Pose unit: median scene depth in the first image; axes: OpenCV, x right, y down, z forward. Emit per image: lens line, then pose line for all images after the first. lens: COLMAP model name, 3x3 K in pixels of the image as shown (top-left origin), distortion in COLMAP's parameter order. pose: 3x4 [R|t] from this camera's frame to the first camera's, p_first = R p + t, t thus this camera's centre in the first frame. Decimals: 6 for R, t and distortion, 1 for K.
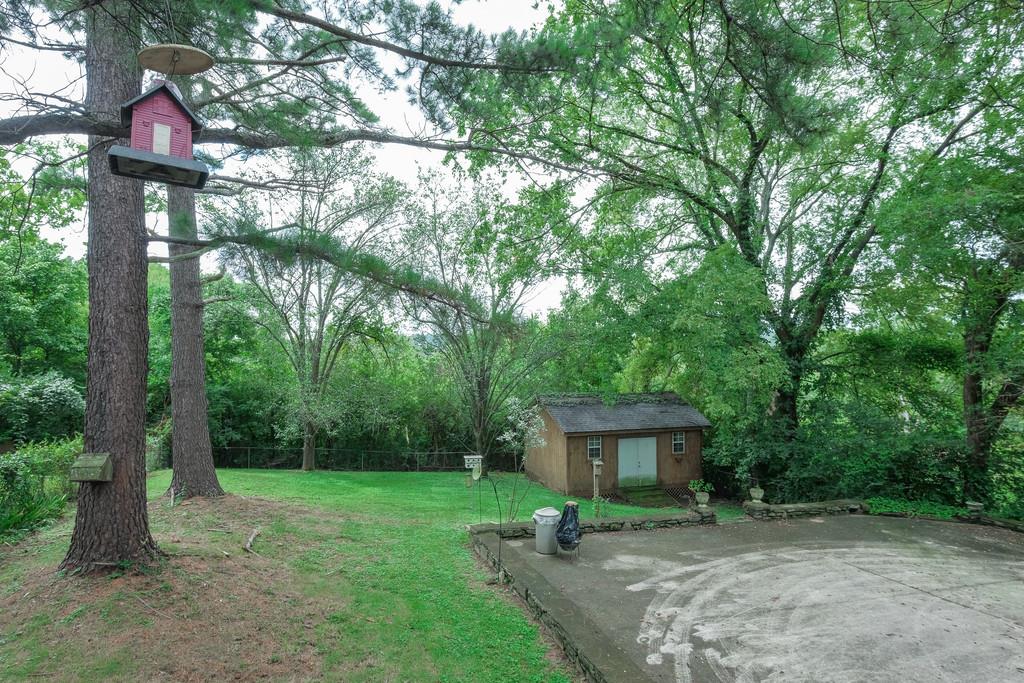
lens RADIAL K [[585.8, 0, 525.3], [0, 585.8, 340.9], [0, 0, 1]] dist [0.001947, -0.000485]
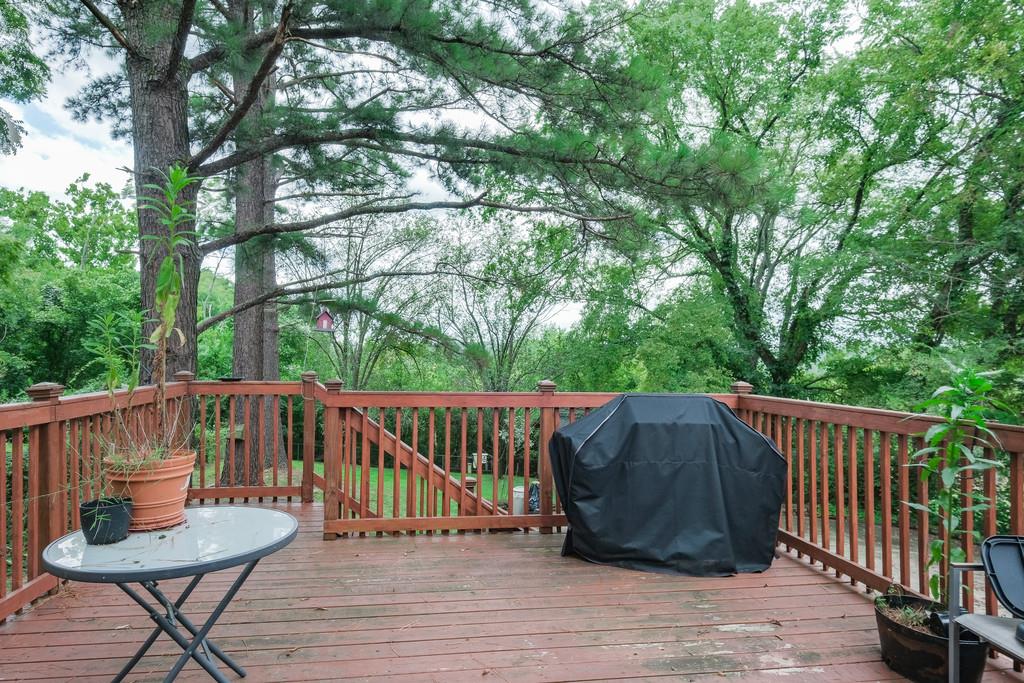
lens RADIAL K [[619.6, 0, 512.0], [0, 619.6, 341.5], [0, 0, 1]] dist [-0.004642, -0.000765]
pose [[0.994904, 0.022837, -0.098204, 0.069035], [-0.024459, 0.999583, -0.015342, -0.011986], [0.097812, 0.017666, 0.995048, -0.191985]]
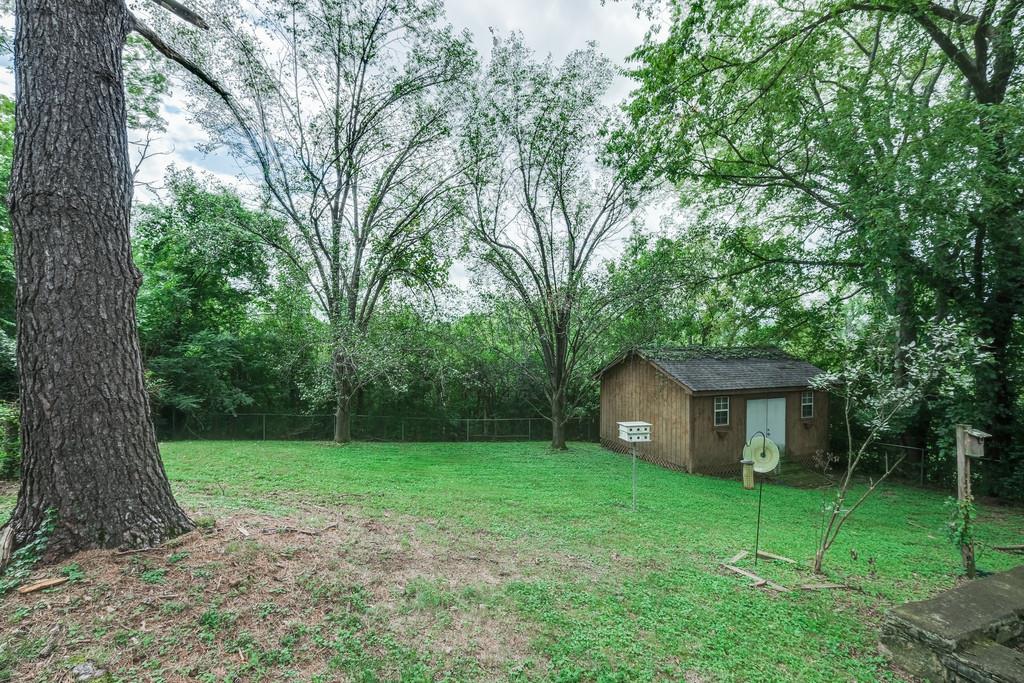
lens RADIAL K [[455.8, 0, 512.0], [0, 455.8, 341.5], [0, 0, 1]] dist [-0.000629, -0.000109]
pose [[0.998371, 0.004629, 0.056866, -0.180950], [-0.005524, 0.999863, 0.015607, 0.076907], [-0.056786, -0.015896, 0.998260, 0.386911]]
